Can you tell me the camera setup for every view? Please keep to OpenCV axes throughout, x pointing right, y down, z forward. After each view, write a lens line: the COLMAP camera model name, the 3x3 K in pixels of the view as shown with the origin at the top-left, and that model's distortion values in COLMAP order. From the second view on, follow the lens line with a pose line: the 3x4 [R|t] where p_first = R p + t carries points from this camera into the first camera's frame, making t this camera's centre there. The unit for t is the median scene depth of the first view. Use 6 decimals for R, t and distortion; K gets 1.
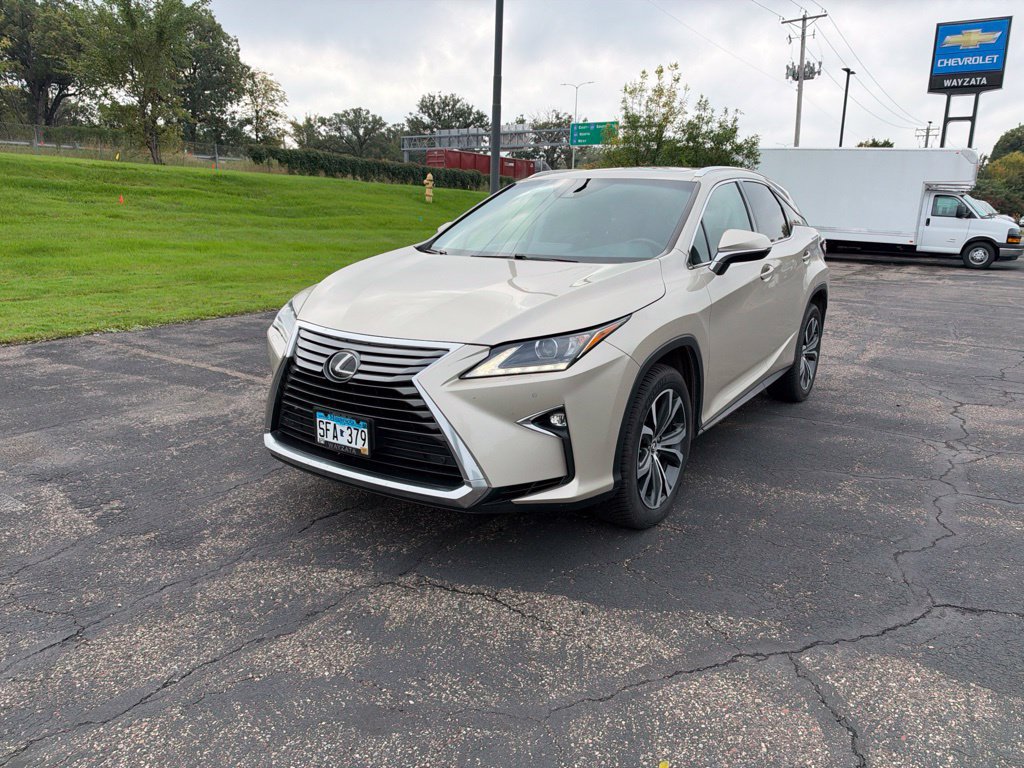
lens RADIAL K [[737.4, 0, 516.6], [0, 737.4, 390.0], [0, 0, 1]] dist [0.006494, -0.023359]
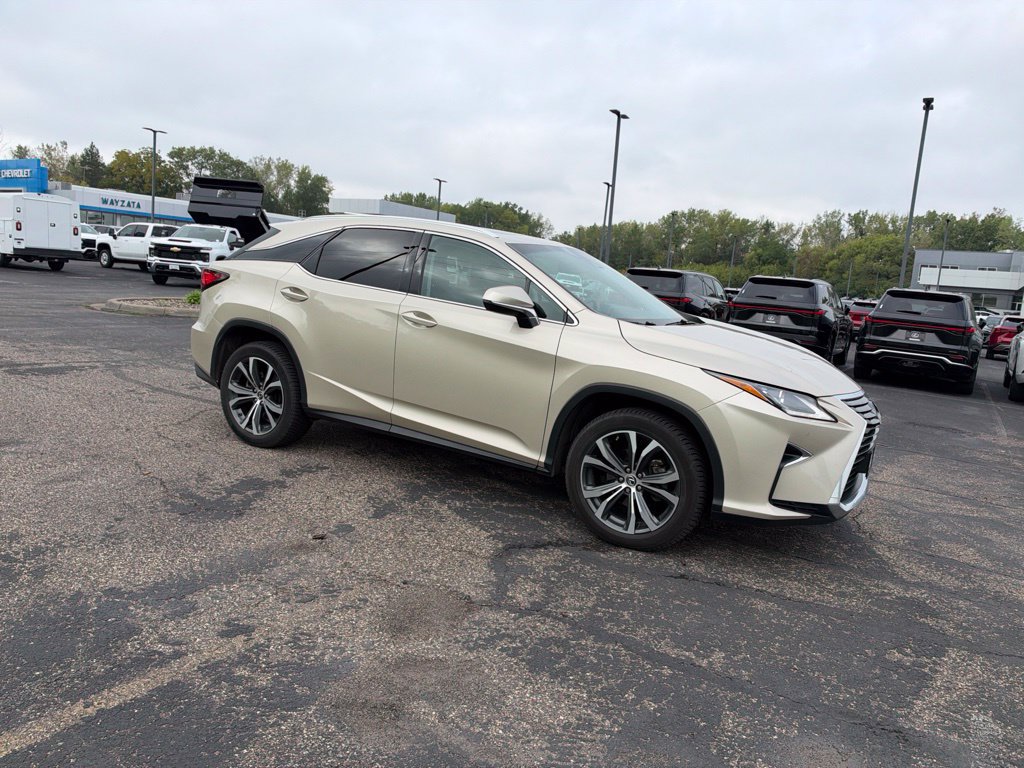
lens RADIAL K [[737.4, 0, 516.6], [0, 737.4, 390.0], [0, 0, 1]] dist [0.006494, -0.023359]
pose [[-0.071066, -0.183069, 0.980528, -0.782823], [0.150477, 0.969796, 0.191972, -0.225340], [-0.986056, 0.161190, -0.041372, 0.858540]]
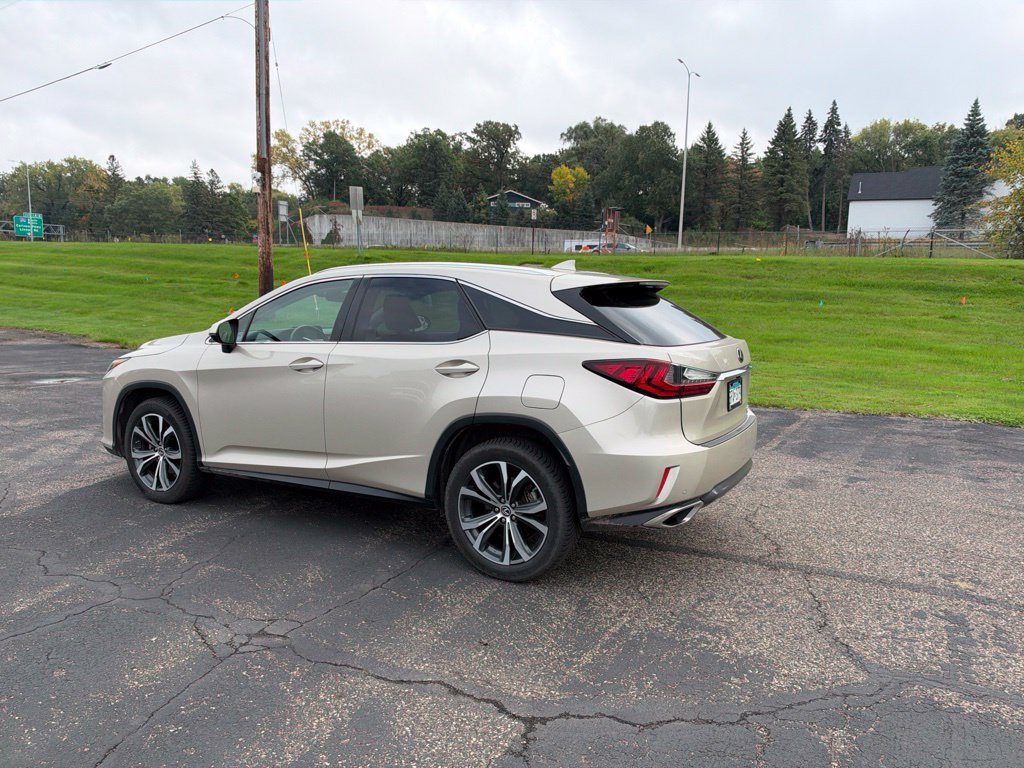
lens RADIAL K [[735.3, 0, 514.9], [0, 735.3, 387.7], [0, 0, 1]] dist [0.031869, -0.063539]
pose [[0.089902, 0.115069, -0.989281, 1.020172], [-0.251431, 0.963751, 0.089250, -0.217498], [0.963691, 0.240712, 0.115576, 0.869968]]
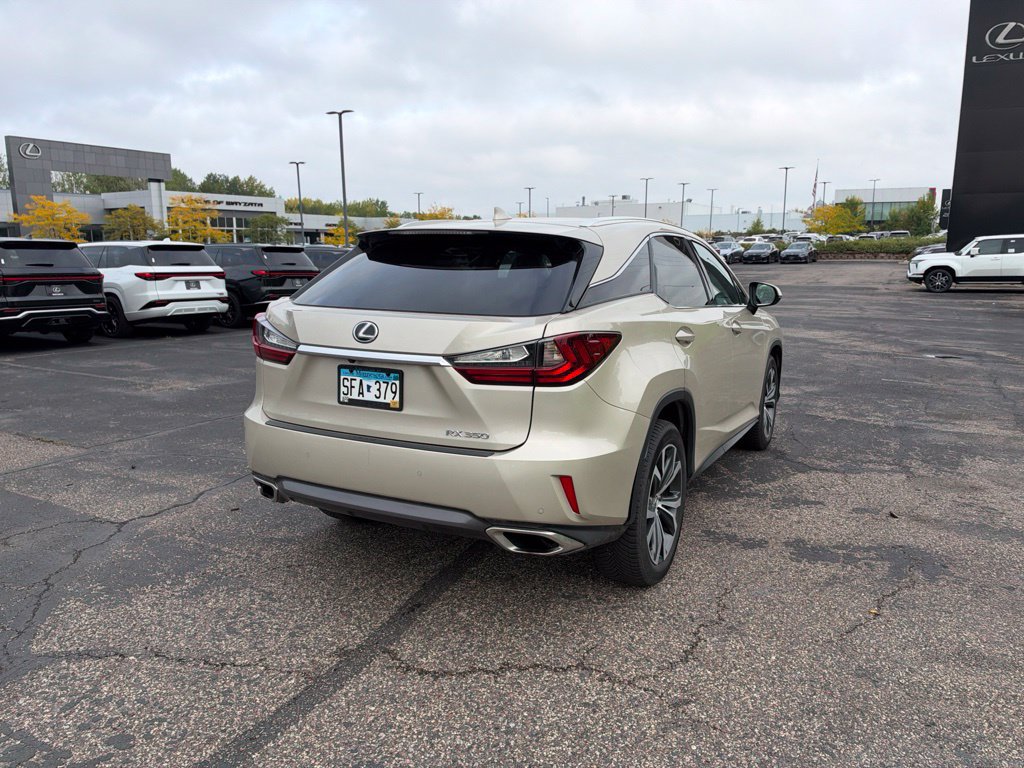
lens RADIAL K [[747.0, 0, 517.1], [0, 747.0, 370.5], [0, 0, 1]] dist [-0.003770, -0.014507]
pose [[-0.994410, -0.010054, -0.105108, 0.293378], [-0.049500, 0.923679, 0.379957, -0.408344], [0.093266, 0.383036, -0.919013, 1.623981]]
